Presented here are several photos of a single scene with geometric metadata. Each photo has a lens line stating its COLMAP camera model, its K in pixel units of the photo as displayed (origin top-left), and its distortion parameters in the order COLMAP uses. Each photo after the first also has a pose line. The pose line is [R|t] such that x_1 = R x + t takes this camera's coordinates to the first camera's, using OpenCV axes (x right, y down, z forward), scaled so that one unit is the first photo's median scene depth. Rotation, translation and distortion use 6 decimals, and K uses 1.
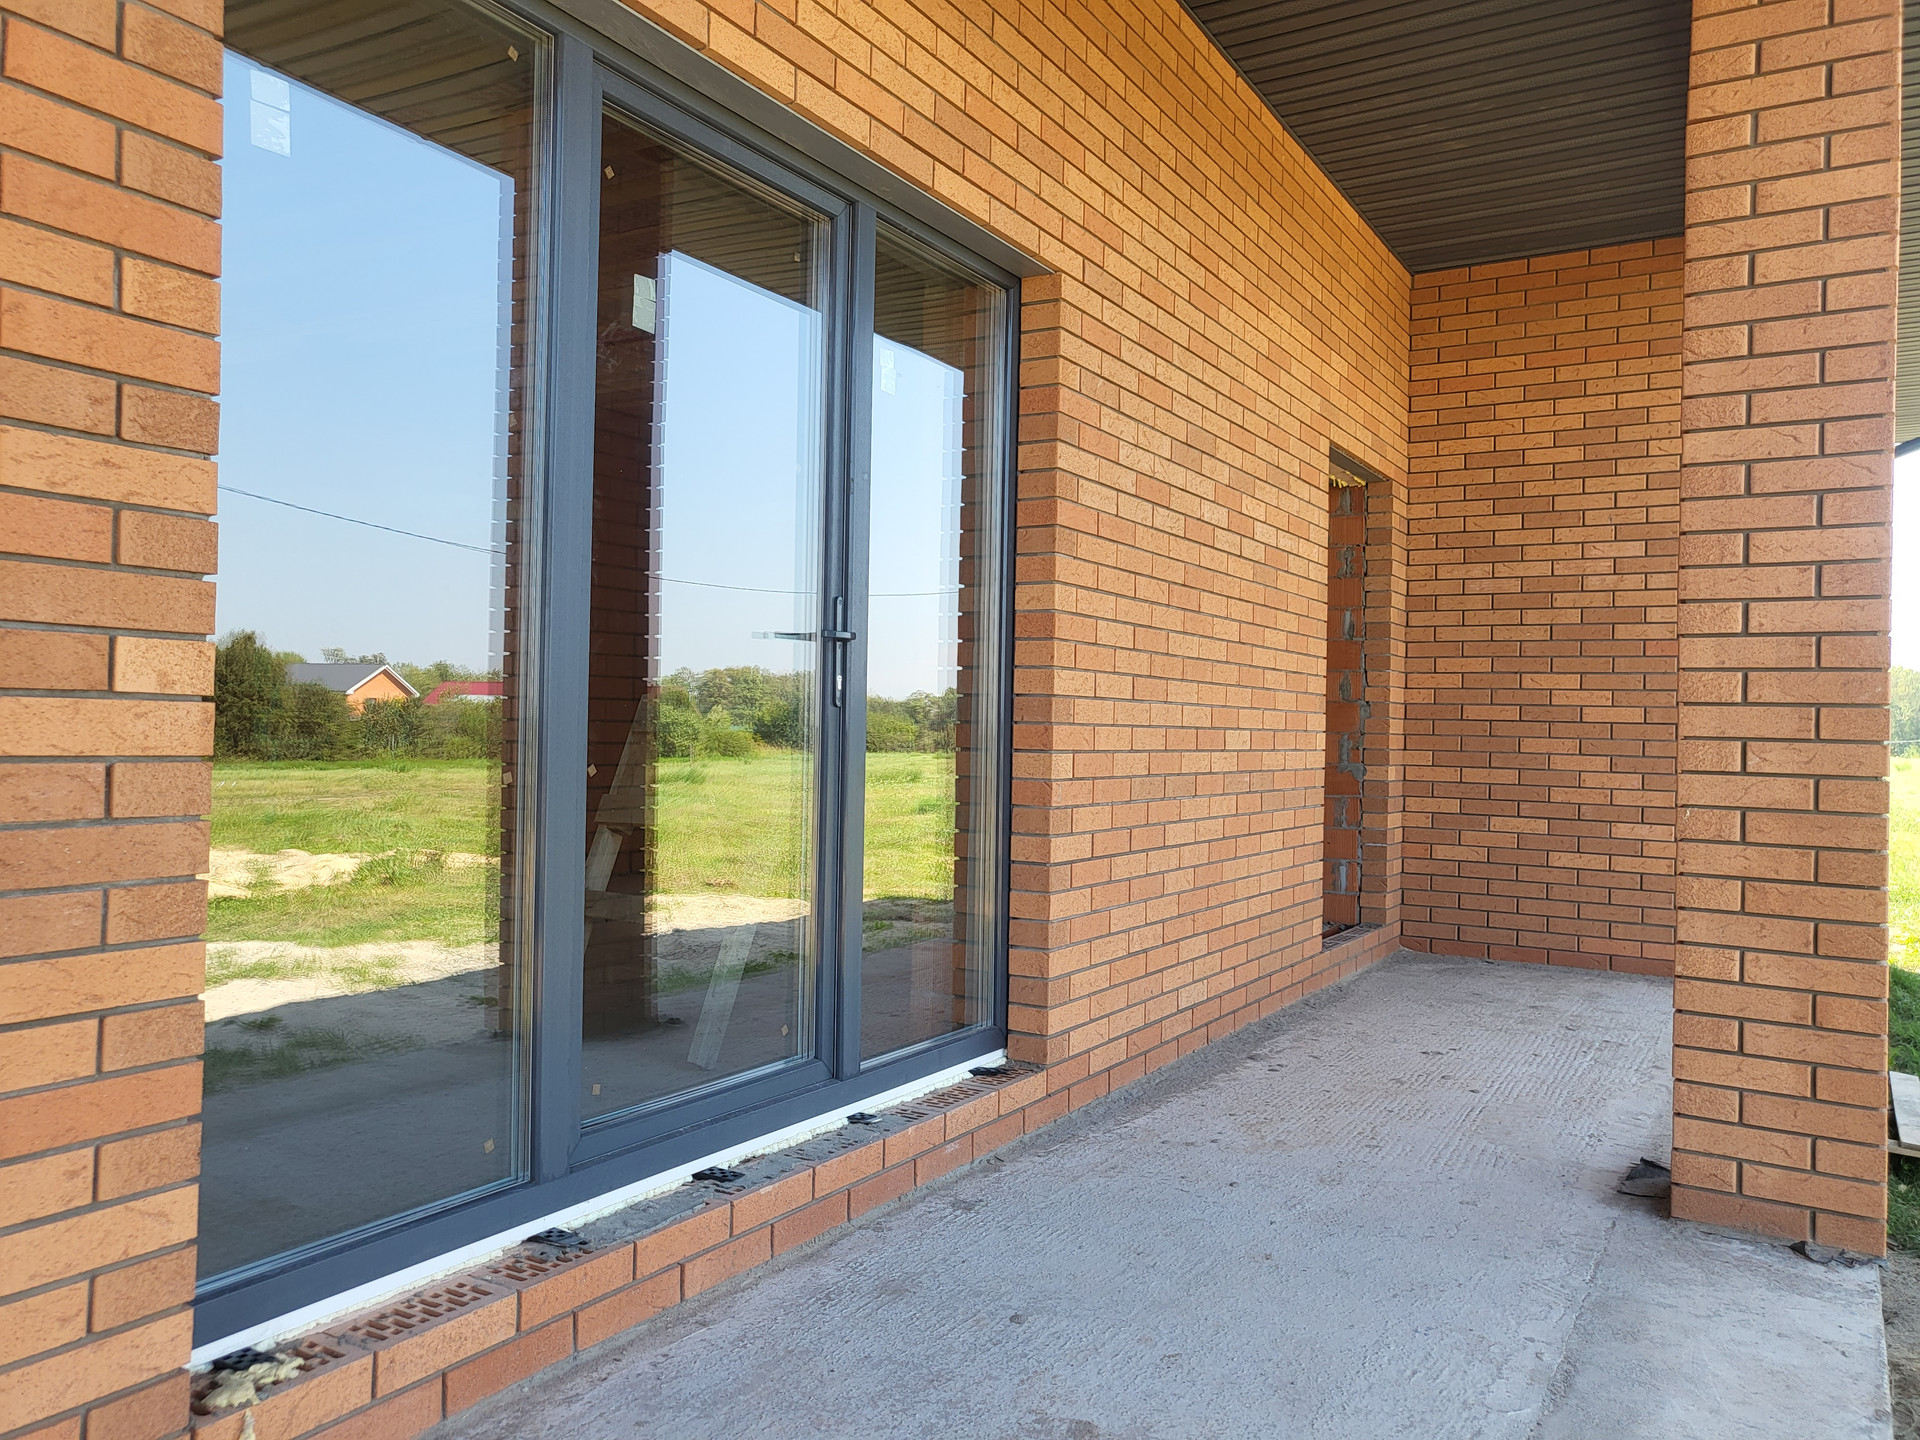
lens RADIAL K [[1505.2, 0, 960.0], [0, 1505.2, 720.0], [0, 0, 1]] dist [-0.010066, -0.004029]
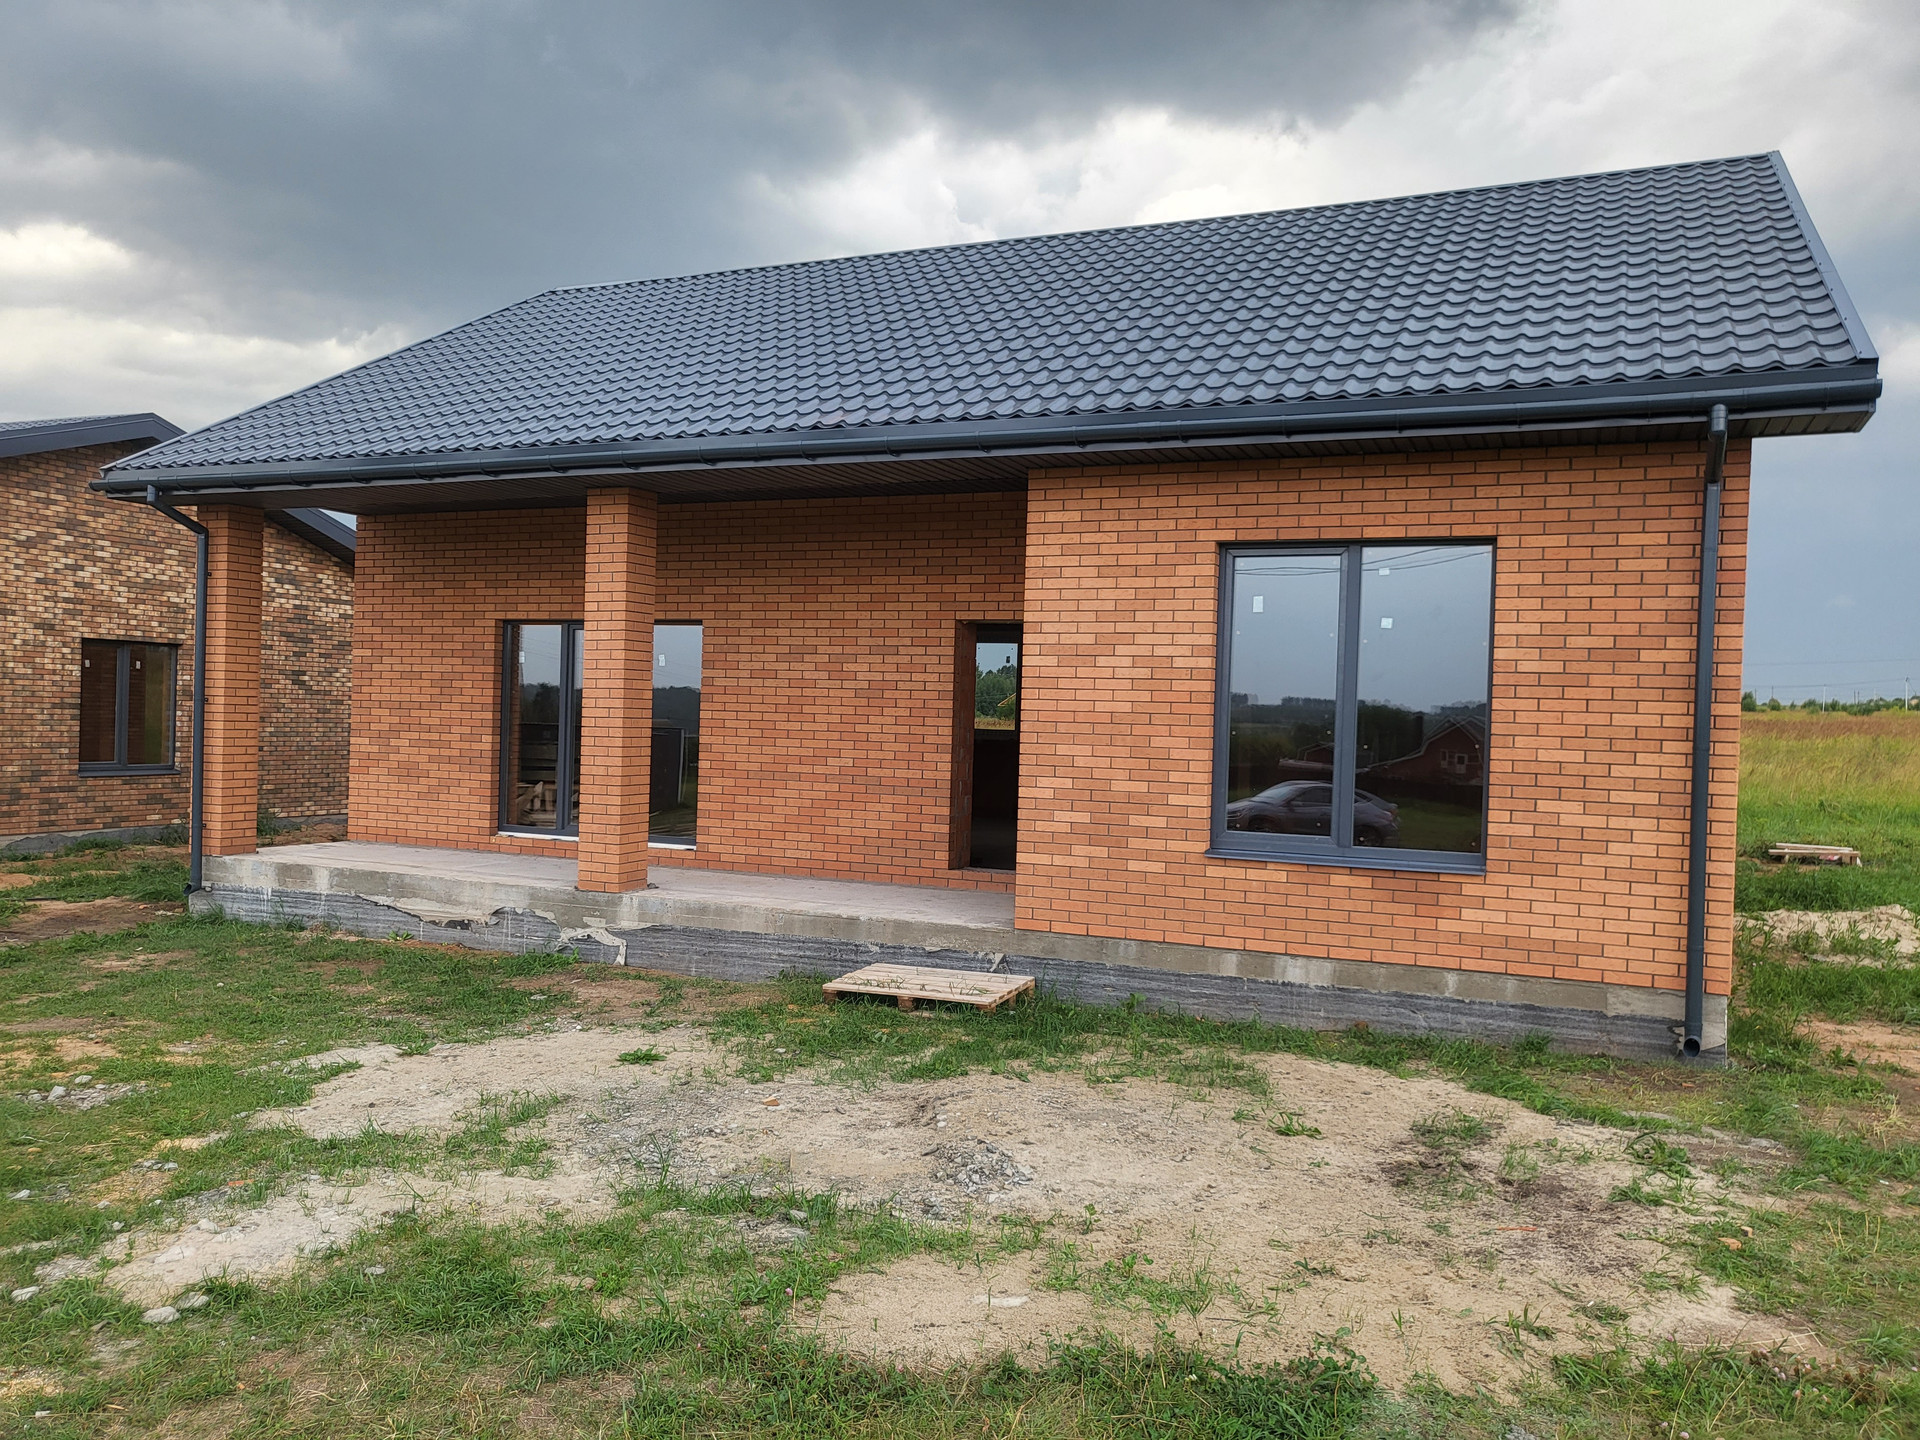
lens RADIAL K [[1505.2, 0, 960.0], [0, 1505.2, 720.0], [0, 0, 1]] dist [-0.010066, -0.004029]
pose [[0.115650, -0.015825, -0.993164, 3.063681], [-0.022706, 0.999570, -0.018571, -0.016236], [0.993030, 0.024699, 0.115241, 1.035284]]
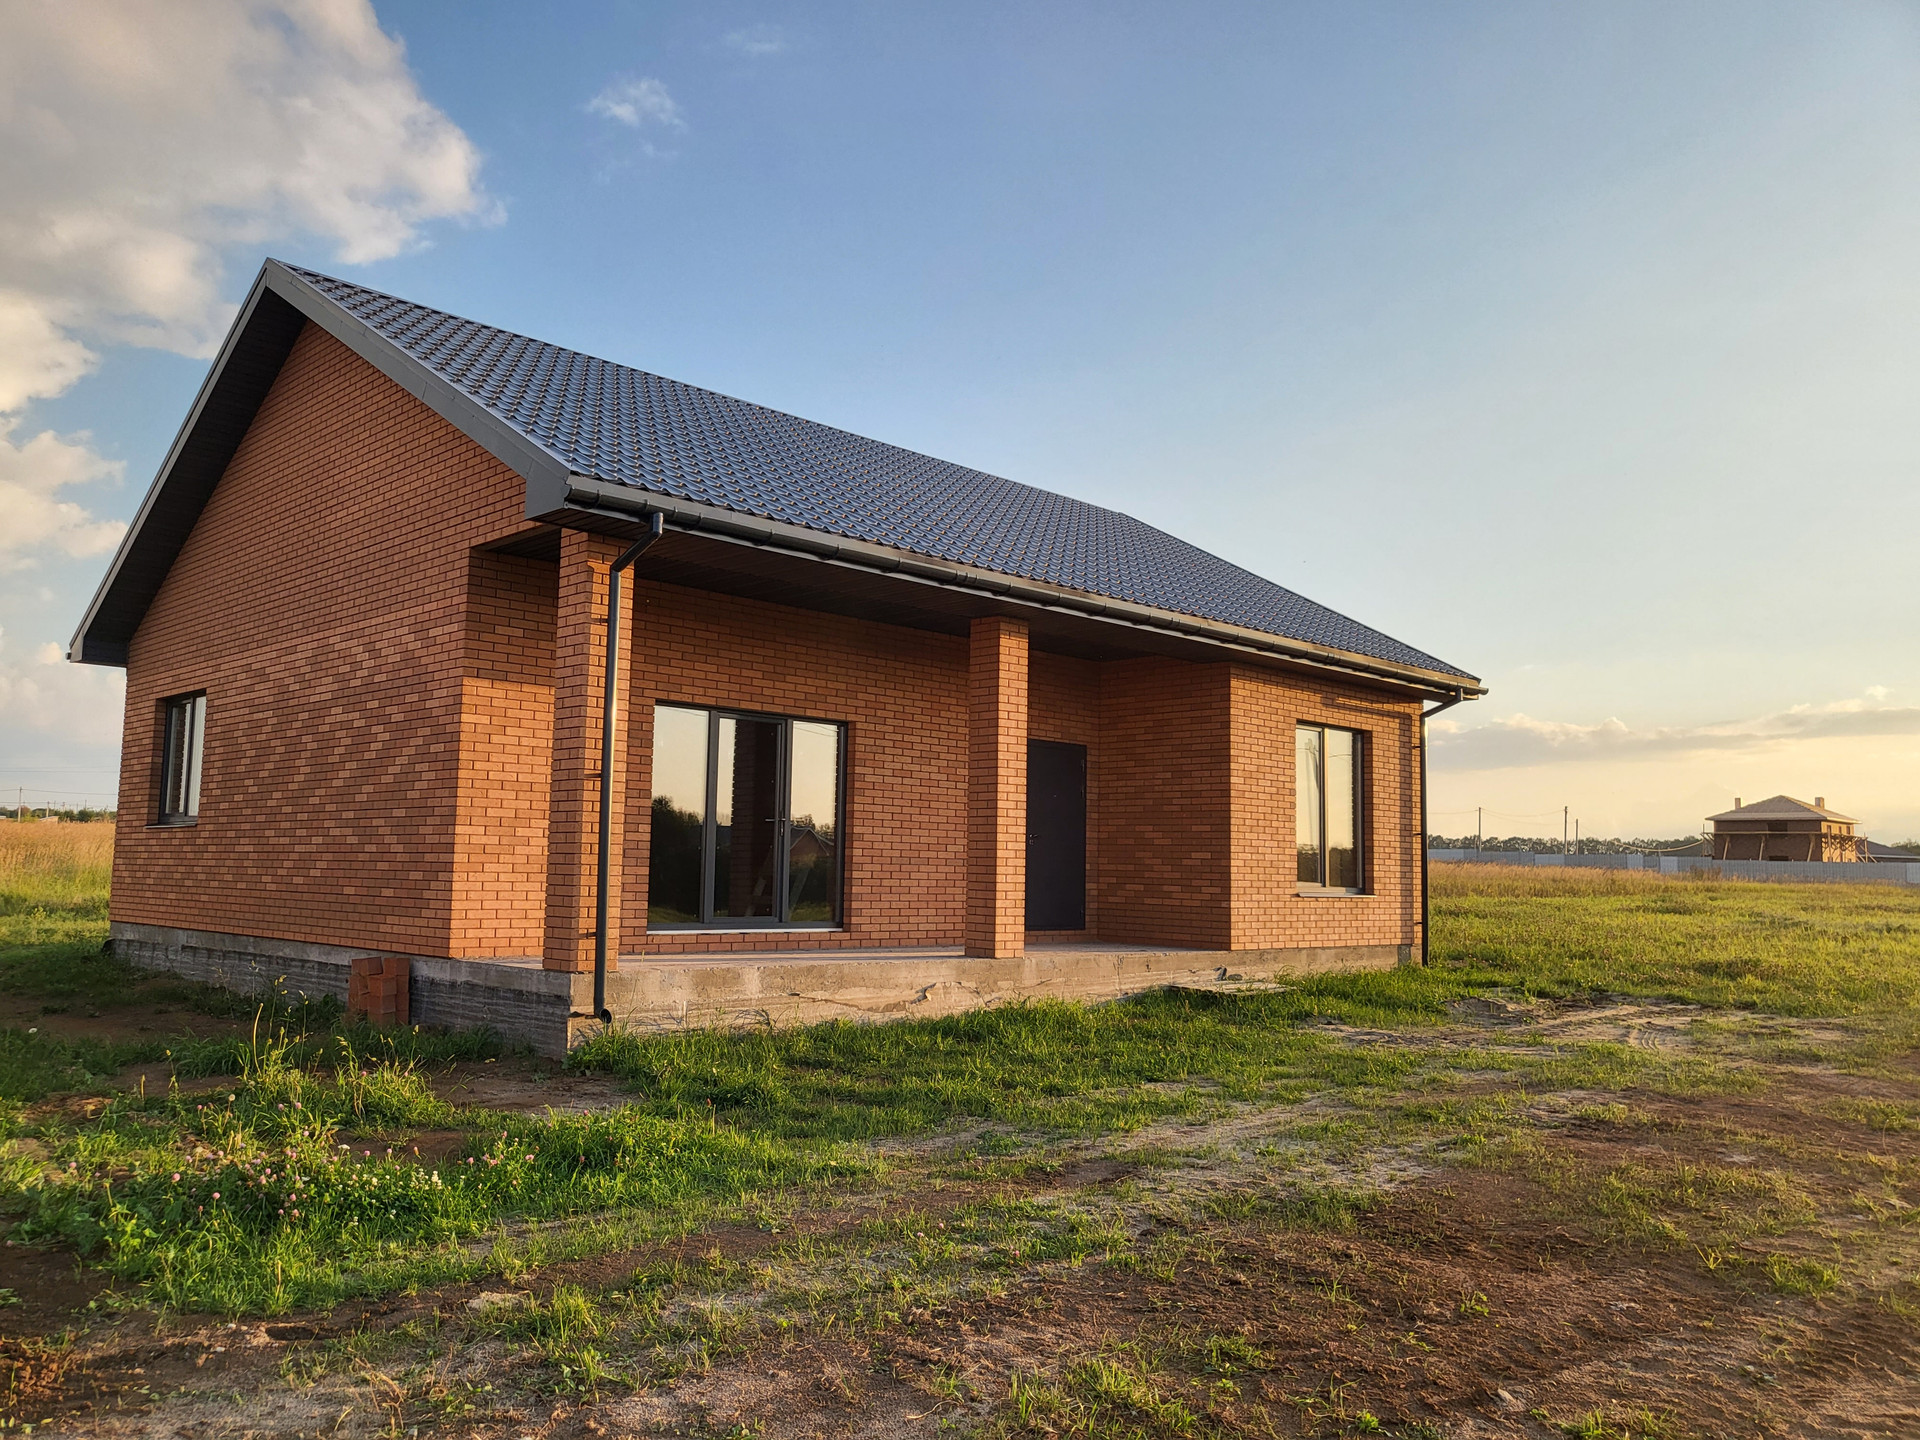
lens RADIAL K [[1505.2, 0, 960.0], [0, 1505.2, 720.0], [0, 0, 1]] dist [-0.010066, -0.004029]
pose [[0.968842, -0.026540, -0.246252, 1.091163], [0.001097, 0.994693, -0.102886, 0.078394], [0.247675, 0.099411, 0.963729, -2.255852]]
